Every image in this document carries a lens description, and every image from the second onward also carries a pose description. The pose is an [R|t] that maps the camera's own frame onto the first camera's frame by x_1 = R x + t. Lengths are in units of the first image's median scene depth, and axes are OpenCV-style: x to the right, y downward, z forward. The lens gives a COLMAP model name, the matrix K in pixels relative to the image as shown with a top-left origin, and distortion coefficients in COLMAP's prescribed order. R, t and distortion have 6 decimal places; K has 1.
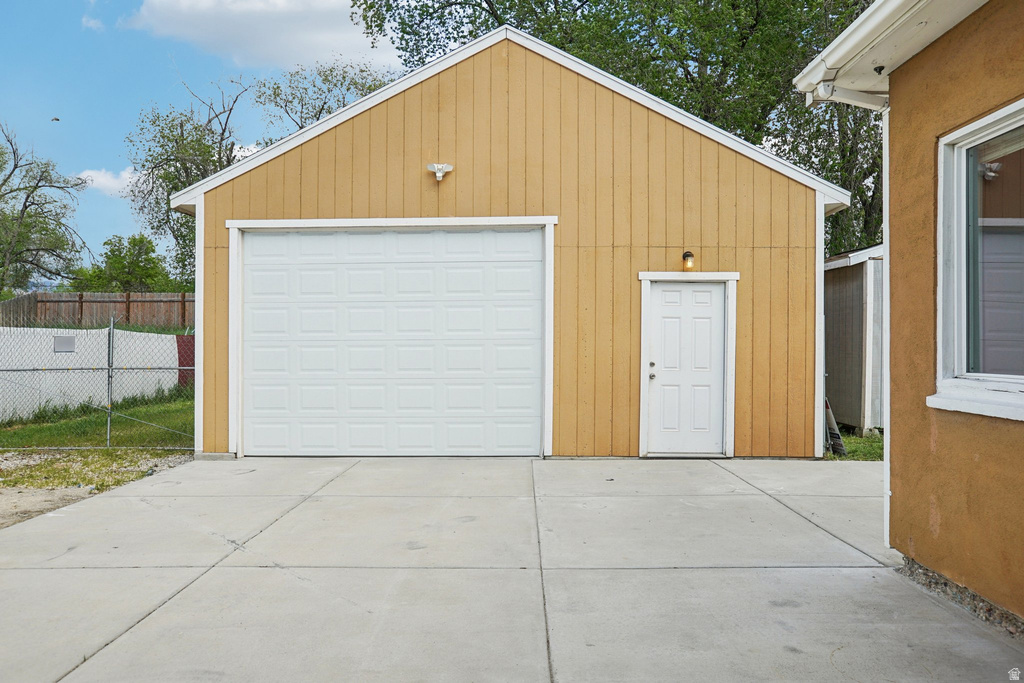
lens RADIAL K [[635.2, 0, 514.3], [0, 635.2, 340.4], [0, 0, 1]] dist [-0.020180, 0.001808]
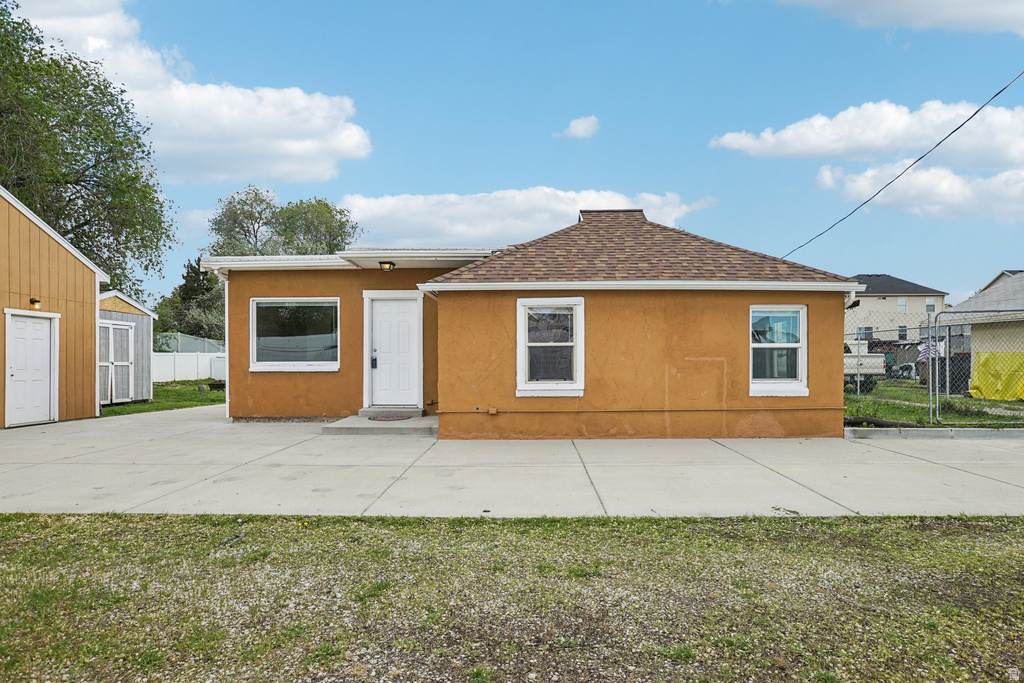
lens RADIAL K [[527.7, 0, 513.9], [0, 527.7, 358.8], [0, 0, 1]] dist [-0.003160, -0.000058]
pose [[0.009614, -0.006082, 0.999935, -1.060745], [0.001729, 0.999980, 0.006065, 0.008328], [-0.999952, 0.001671, 0.009624, -0.244128]]
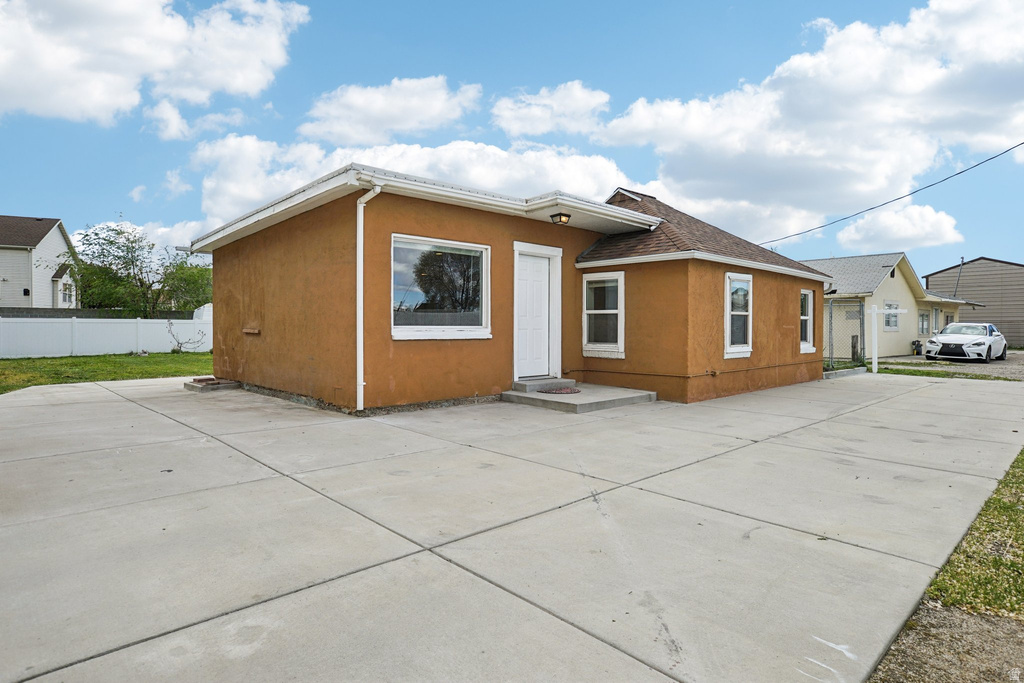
lens RADIAL K [[527.7, 0, 513.9], [0, 527.7, 358.8], [0, 0, 1]] dist [-0.003160, -0.000058]
pose [[-0.674710, -0.056019, 0.735954, -0.550116], [-0.011594, 0.997797, 0.065321, 0.017283], [-0.737992, 0.035541, -0.673873, 0.939355]]
